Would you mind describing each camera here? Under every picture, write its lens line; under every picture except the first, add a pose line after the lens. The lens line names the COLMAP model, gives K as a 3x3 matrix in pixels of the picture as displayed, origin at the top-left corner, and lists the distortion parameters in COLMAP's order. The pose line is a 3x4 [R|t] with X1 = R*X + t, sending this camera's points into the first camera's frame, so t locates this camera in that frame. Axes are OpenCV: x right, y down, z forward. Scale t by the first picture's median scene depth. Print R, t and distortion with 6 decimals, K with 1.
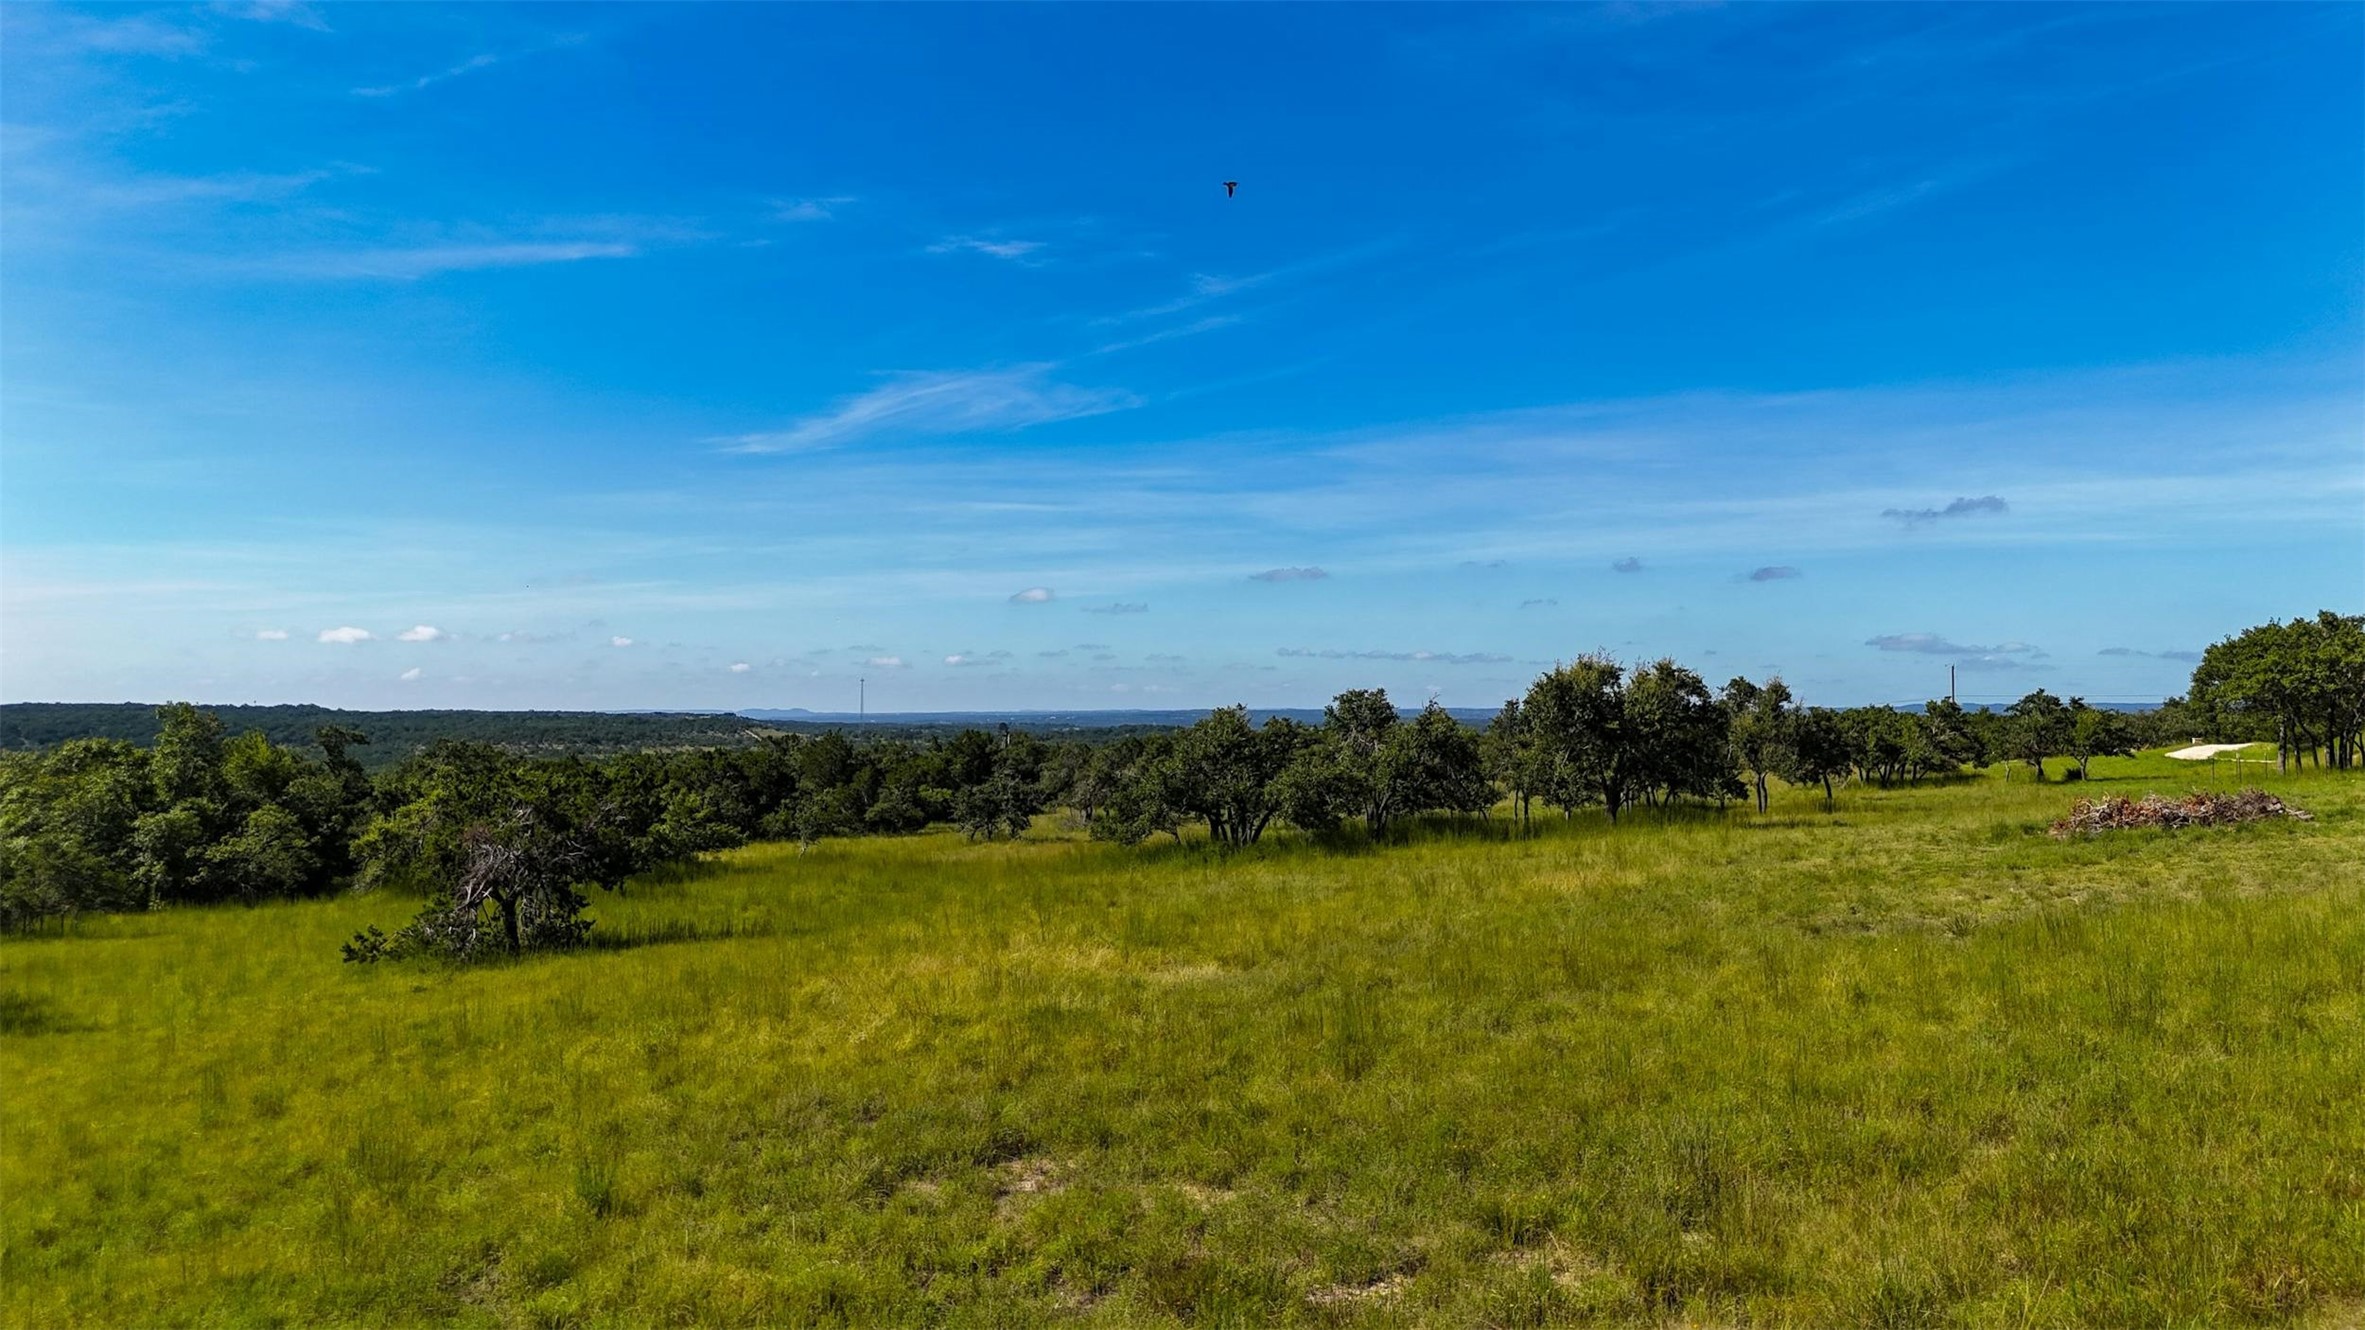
lens RADIAL K [[1728.7, 0, 1179.7], [0, 1728.7, 650.6], [0, 0, 1]] dist [0.067118, -0.059978]
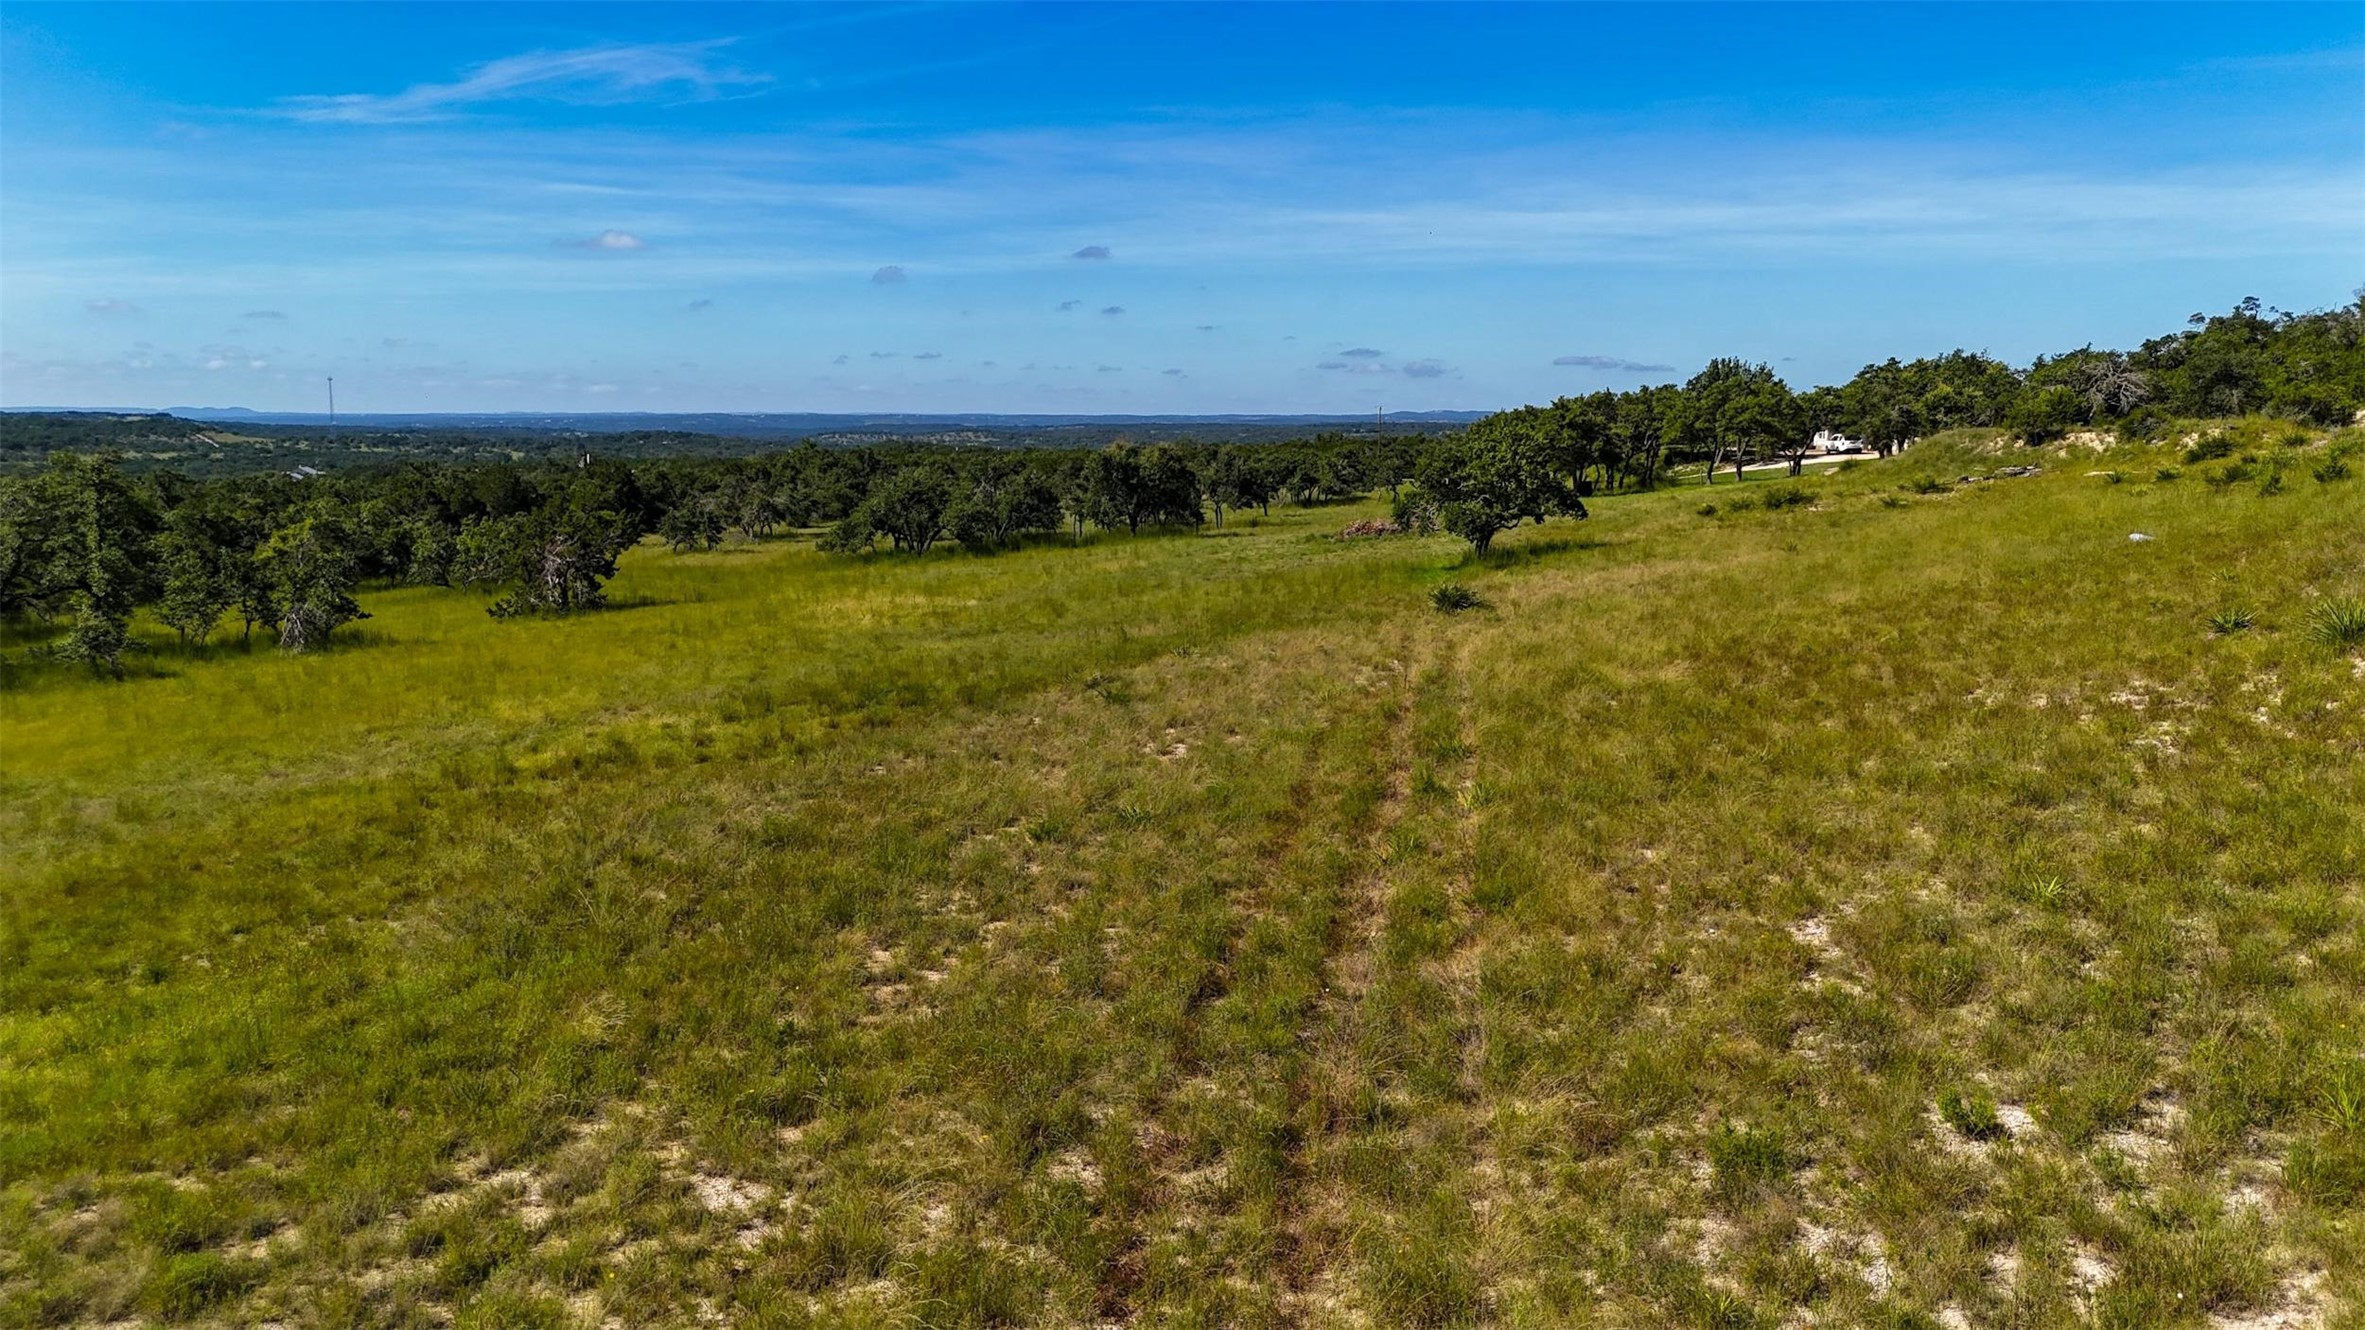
lens RADIAL K [[1728.7, 0, 1182.2], [0, 1728.7, 669.3], [0, 0, 1]] dist [0.067118, -0.059978]
pose [[0.962947, -0.034631, 0.267457, -0.174250], [-0.013700, 0.984159, 0.176756, -0.077092], [-0.269341, -0.173871, 0.947219, -0.689896]]
